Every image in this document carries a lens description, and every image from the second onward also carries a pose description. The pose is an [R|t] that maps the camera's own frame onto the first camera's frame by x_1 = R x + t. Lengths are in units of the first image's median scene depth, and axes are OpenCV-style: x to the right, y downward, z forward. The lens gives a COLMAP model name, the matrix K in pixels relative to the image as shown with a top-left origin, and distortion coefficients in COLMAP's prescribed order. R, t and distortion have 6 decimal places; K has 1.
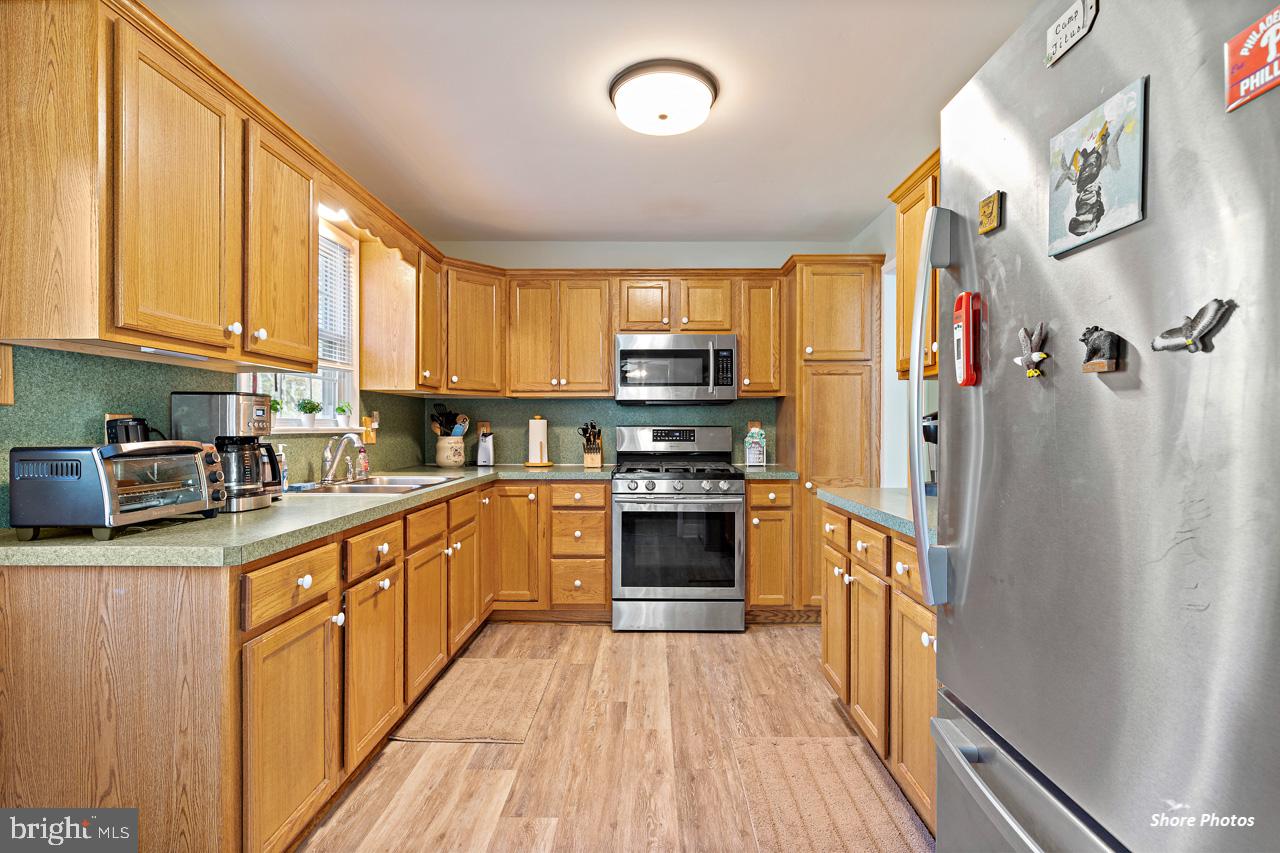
lens RADIAL K [[620.6, 0, 646.0], [0, 620.6, 430.2], [0, 0, 1]] dist [-0.013010, 0.000247]
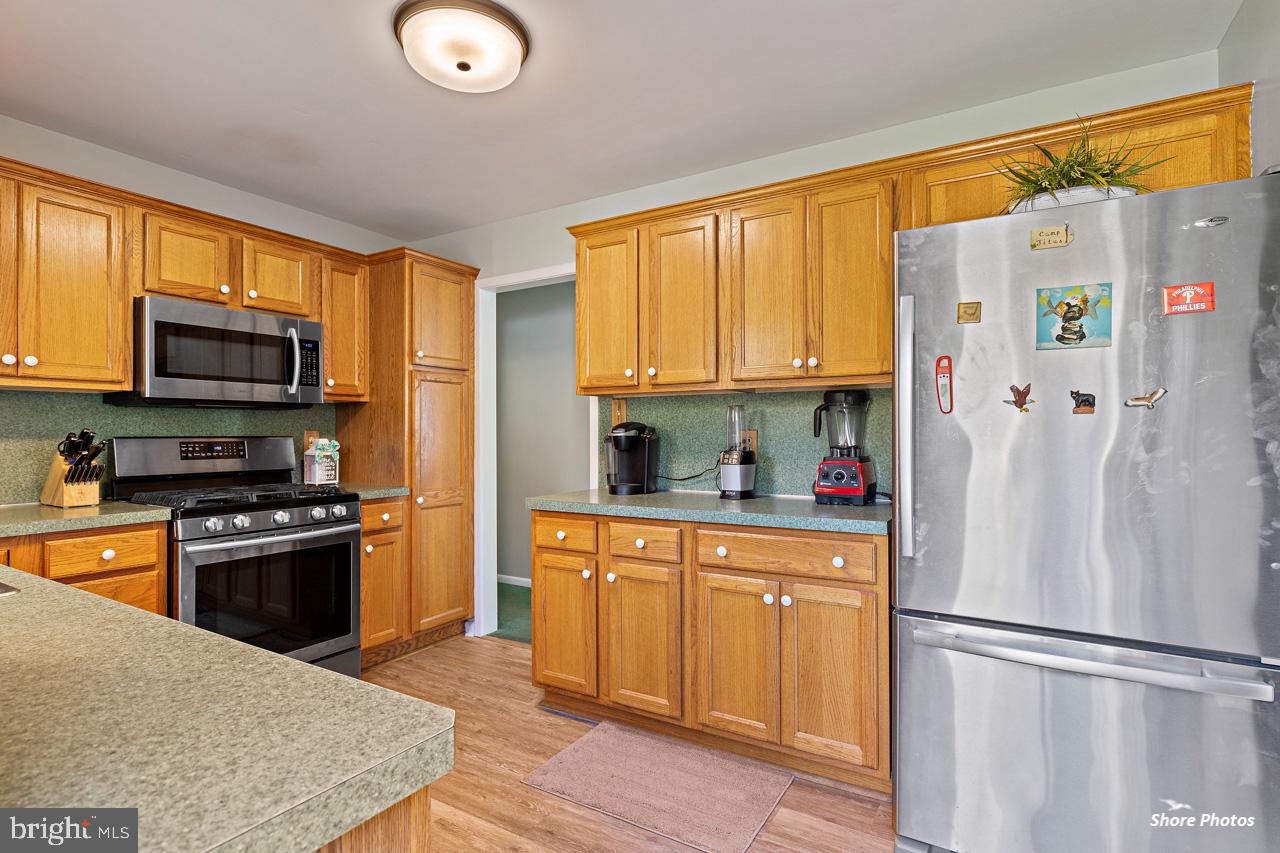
lens RADIAL K [[620.6, 0, 646.0], [0, 620.6, 430.2], [0, 0, 1]] dist [-0.013010, 0.000247]
pose [[0.503405, 0.003521, 0.864043, -0.361292], [0.007327, 0.999938, -0.008344, -0.005634], [-0.864019, 0.010531, 0.503348, 0.244103]]
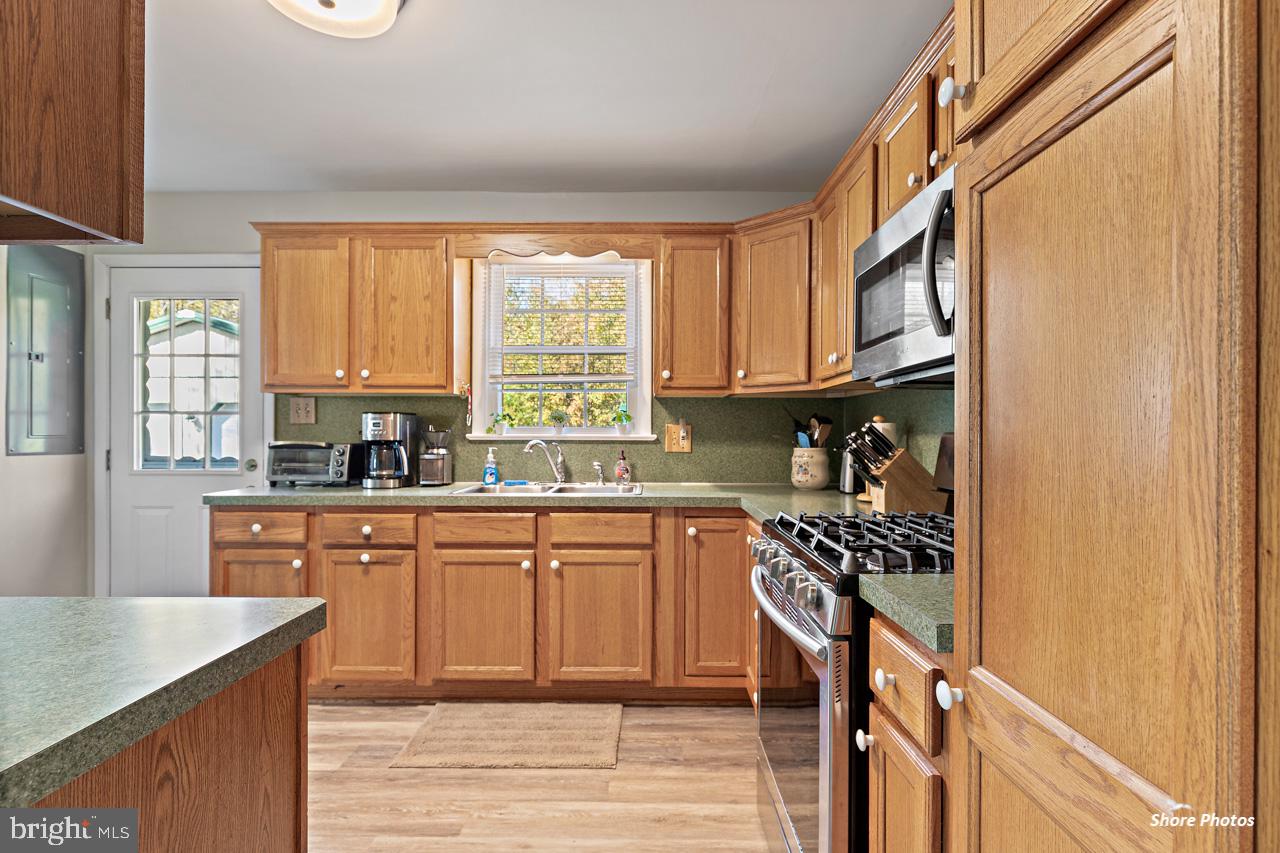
lens RADIAL K [[620.6, 0, 646.0], [0, 620.6, 430.2], [0, 0, 1]] dist [-0.013010, 0.000247]
pose [[0.008878, -0.002707, -0.999957, 0.485434], [-0.006869, 0.999973, -0.002768, -0.008308], [0.999937, 0.006893, 0.008859, 0.888294]]
